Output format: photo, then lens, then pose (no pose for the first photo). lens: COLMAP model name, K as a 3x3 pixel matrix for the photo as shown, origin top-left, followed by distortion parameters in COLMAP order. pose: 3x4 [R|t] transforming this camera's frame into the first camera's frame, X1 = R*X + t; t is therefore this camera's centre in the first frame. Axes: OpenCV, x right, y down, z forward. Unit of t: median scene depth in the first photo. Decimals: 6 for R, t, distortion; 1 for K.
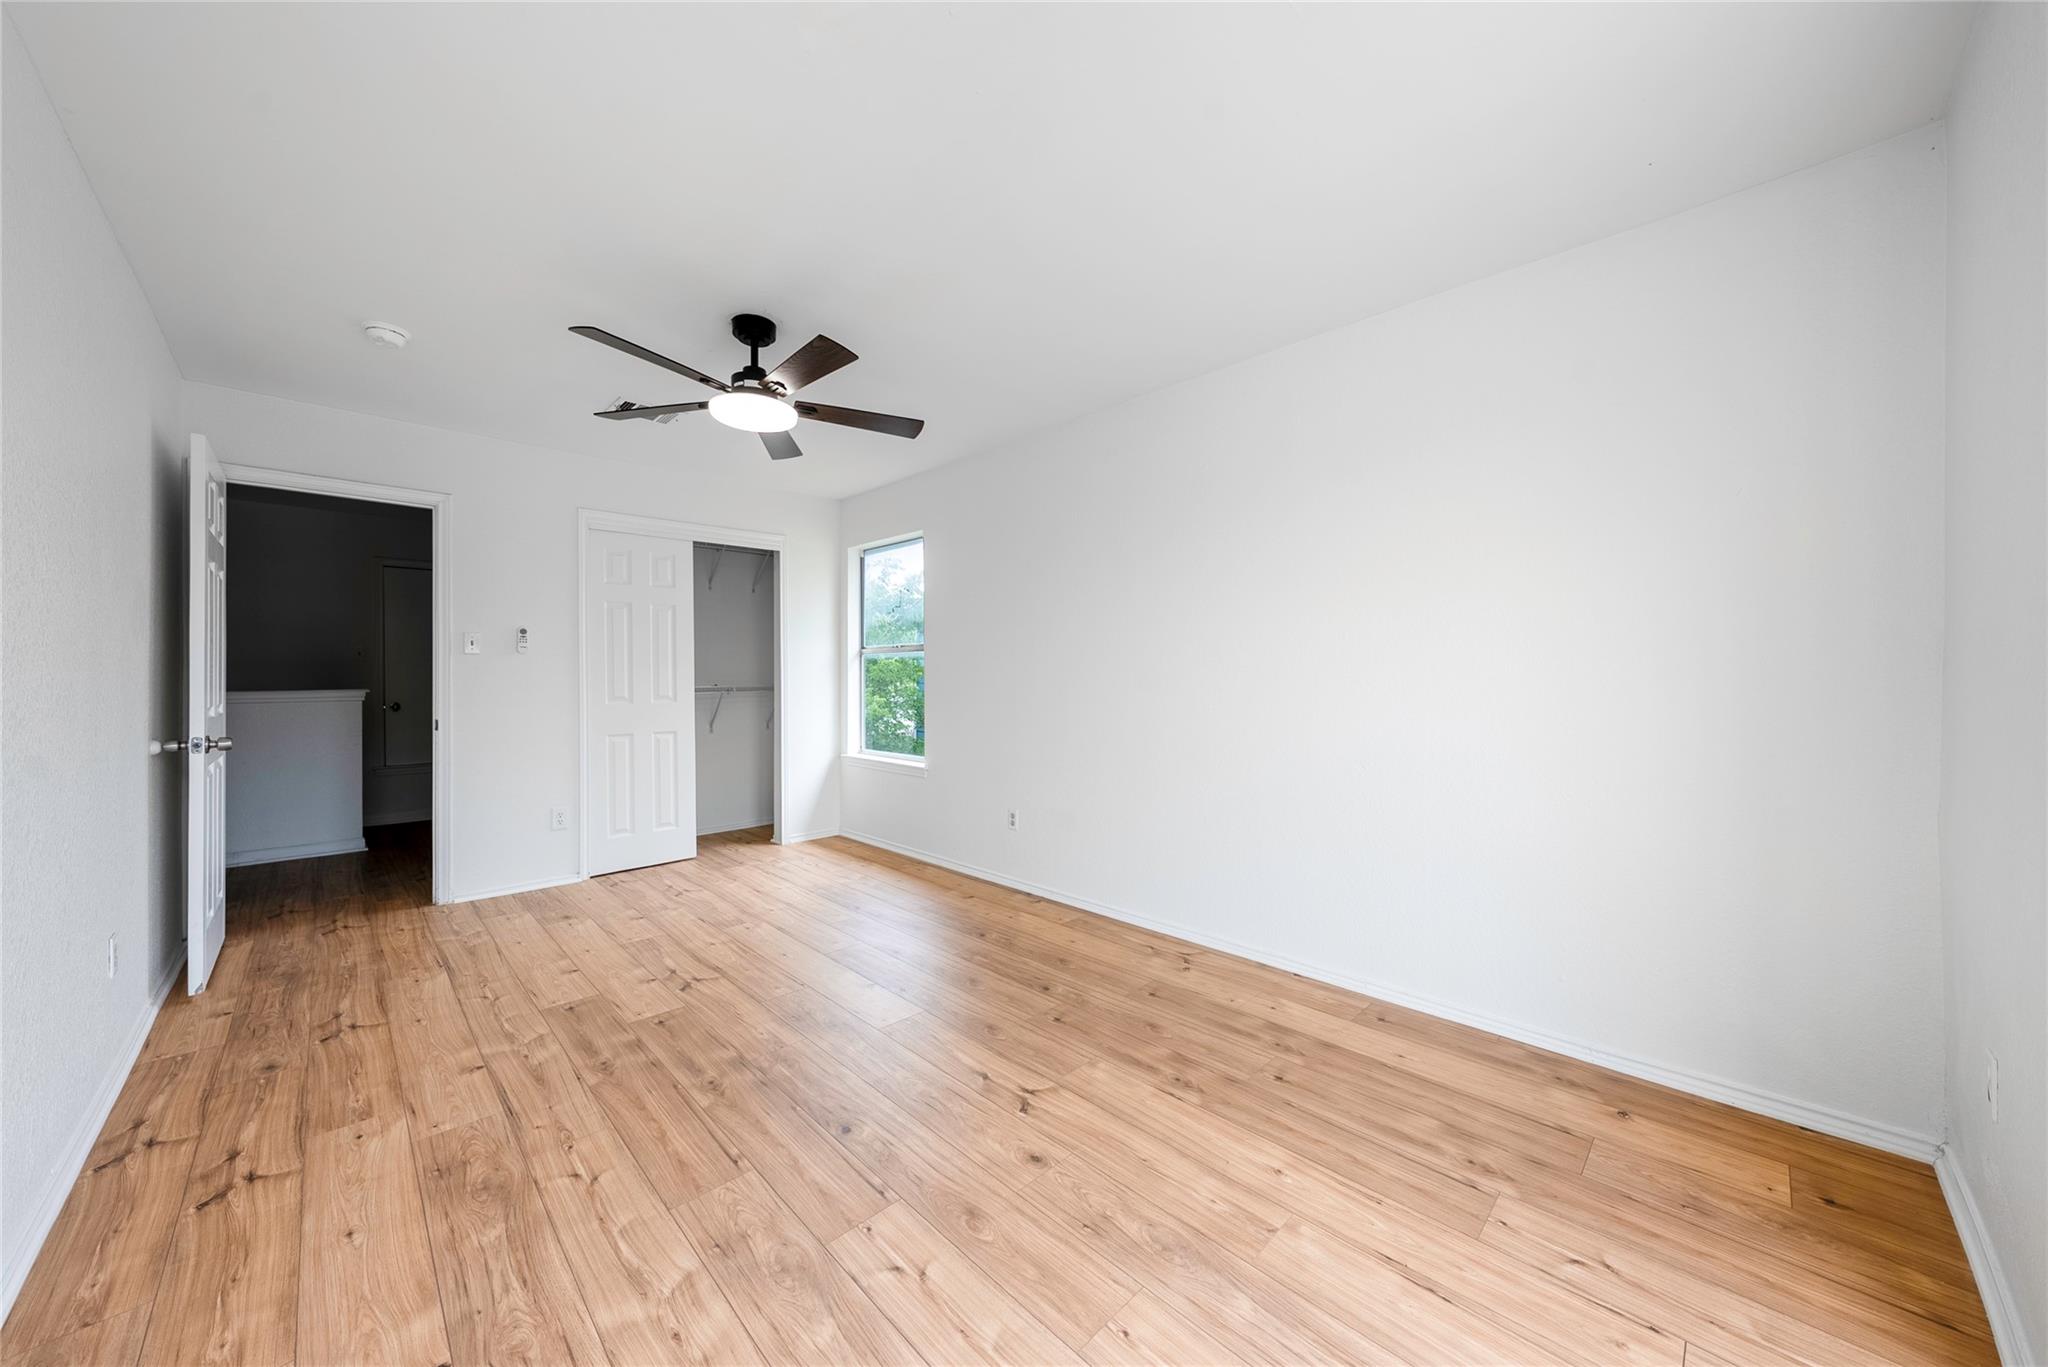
lens RADIAL K [[703.6, 0, 1007.3], [0, 703.6, 674.8], [0, 0, 1]] dist [0.000700, -0.000672]
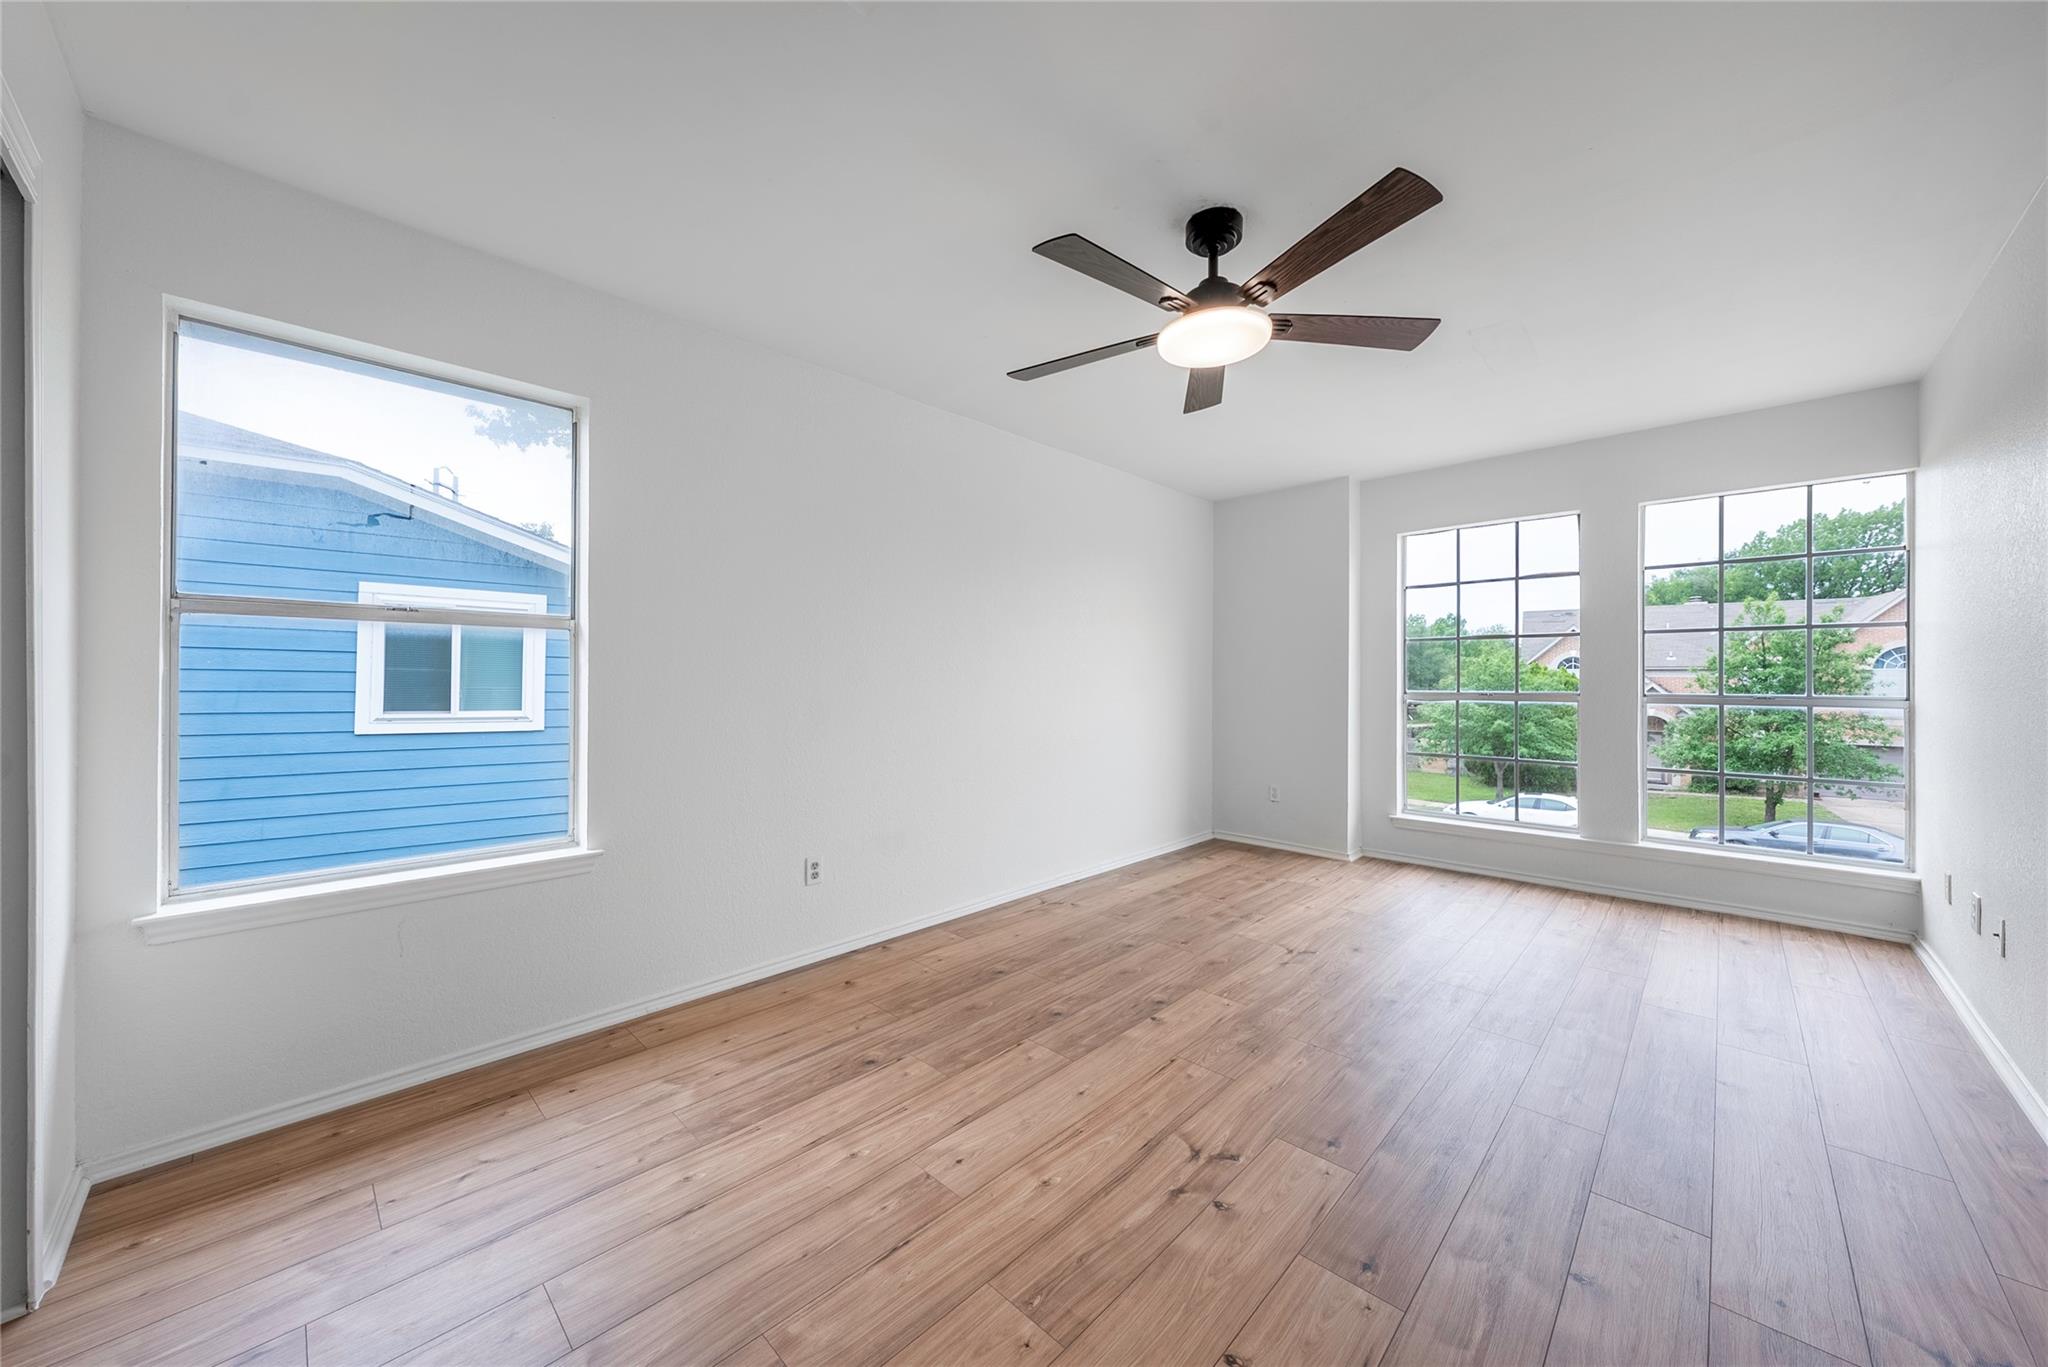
lens RADIAL K [[703.6, 0, 1009.4], [0, 703.6, 682.7], [0, 0, 1]] dist [0.000700, -0.000672]
pose [[-0.006252, -0.001392, 0.999979, -1.051352], [-0.002660, 0.999996, 0.001375, 0.012442], [-0.999977, -0.002652, -0.006256, 1.154148]]
